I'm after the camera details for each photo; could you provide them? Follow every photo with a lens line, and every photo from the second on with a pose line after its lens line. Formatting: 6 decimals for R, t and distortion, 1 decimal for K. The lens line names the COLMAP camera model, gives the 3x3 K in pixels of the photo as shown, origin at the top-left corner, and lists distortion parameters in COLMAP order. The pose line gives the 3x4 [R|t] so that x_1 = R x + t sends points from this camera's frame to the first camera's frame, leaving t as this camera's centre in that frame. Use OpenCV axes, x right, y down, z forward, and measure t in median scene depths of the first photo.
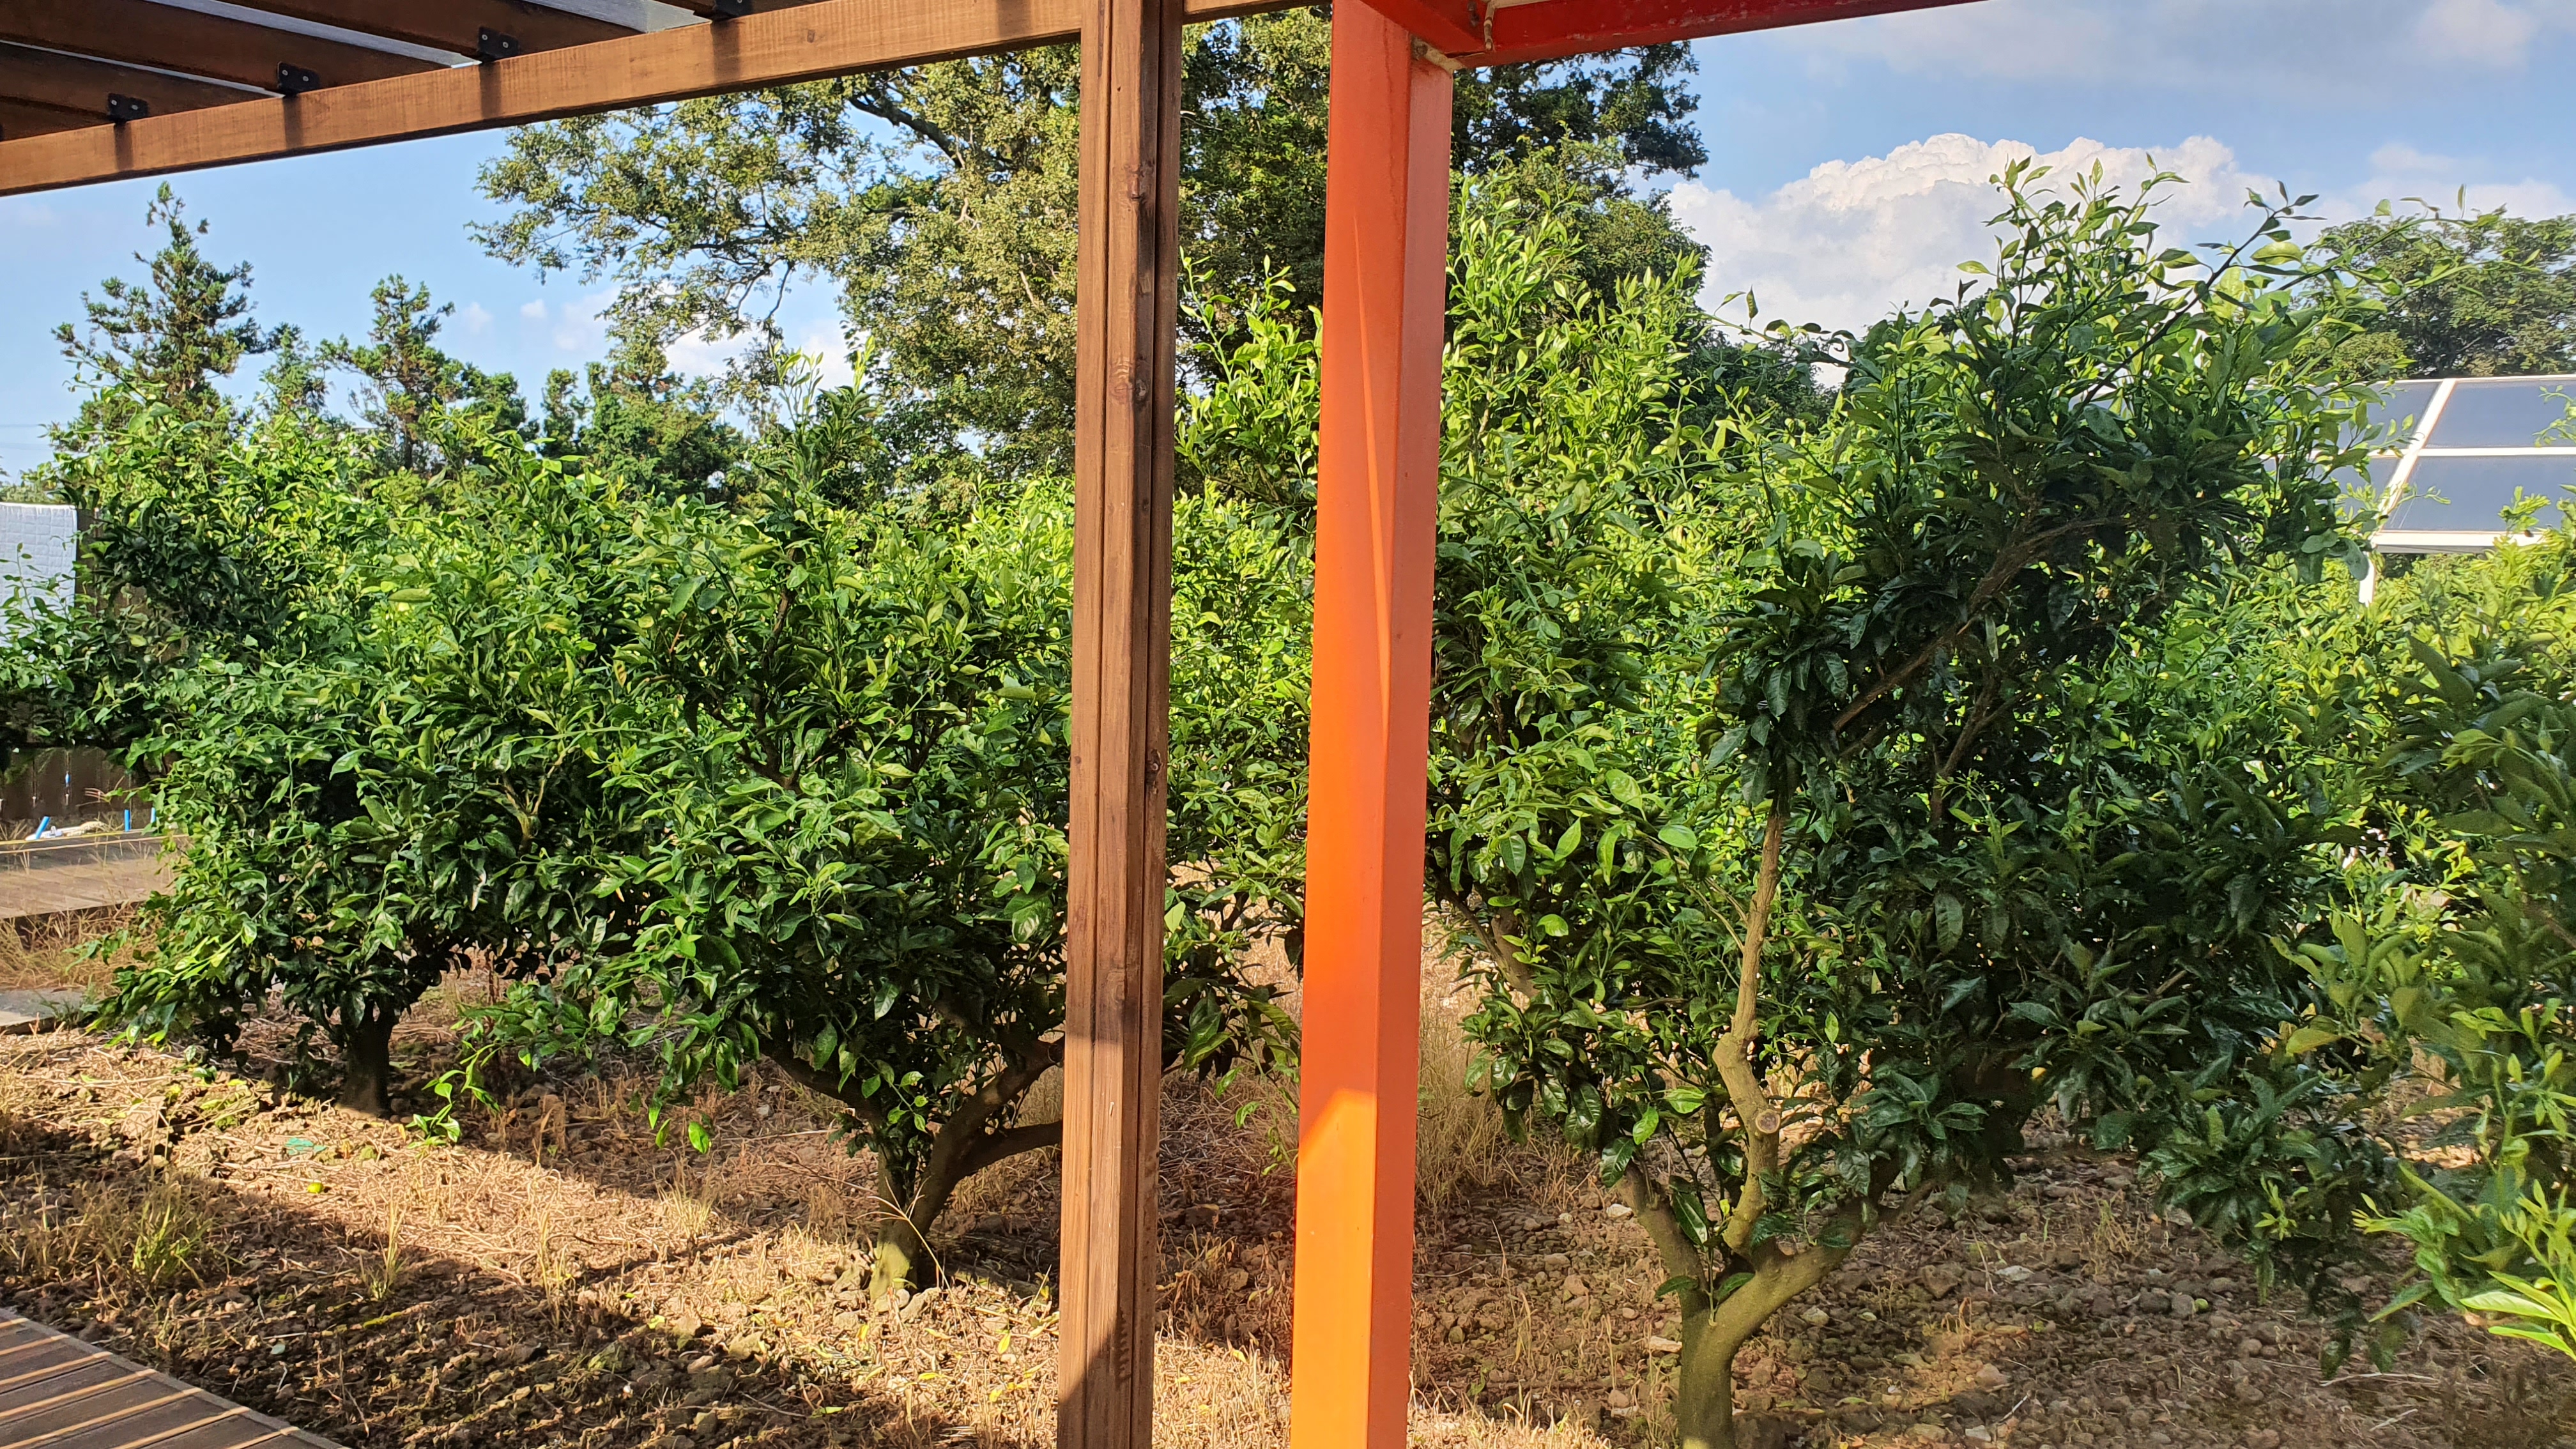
lens RADIAL K [[2084.8, 0, 1260.8], [0, 2084.8, 831.2], [0, 0, 1]] dist [0.012205, 0.004705]
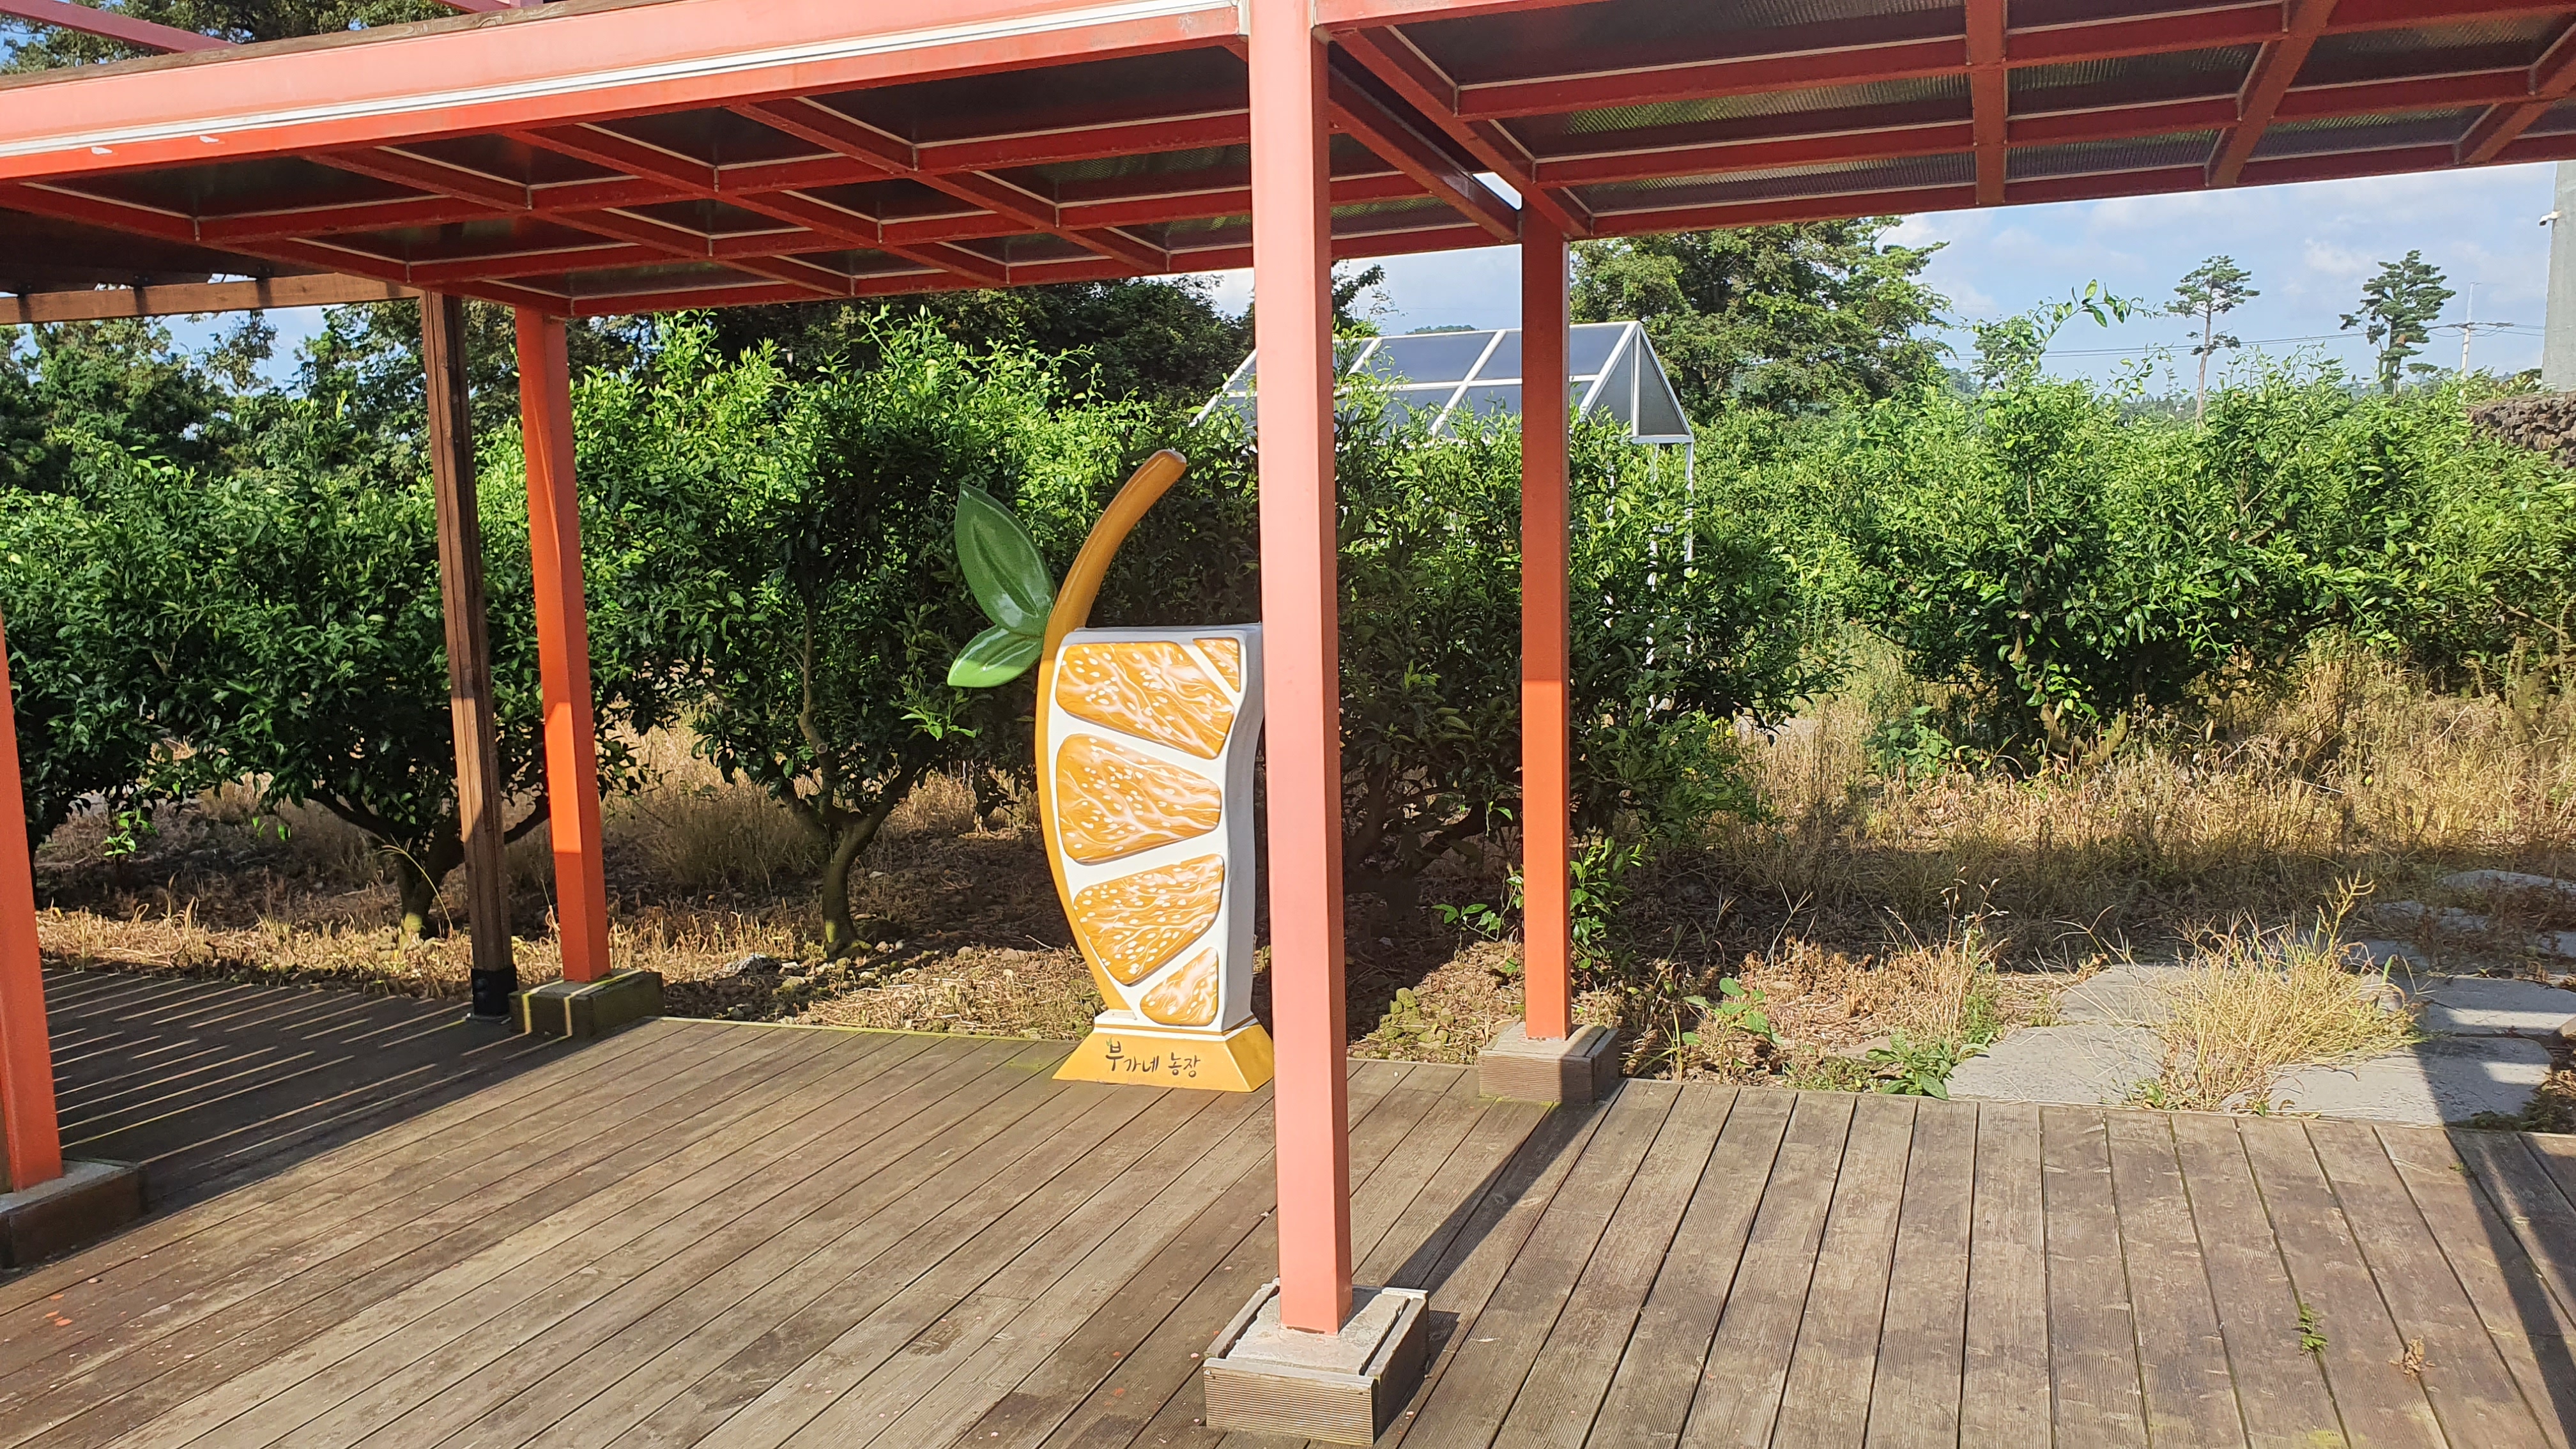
lens RADIAL K [[2084.8, 0, 1260.8], [0, 2084.8, 831.2], [0, 0, 1]] dist [0.012205, 0.004705]
pose [[0.975875, -0.083957, 0.201543, 0.199735], [0.075772, 0.995969, 0.048004, 0.124706], [-0.204761, -0.031574, 0.978303, -0.987944]]
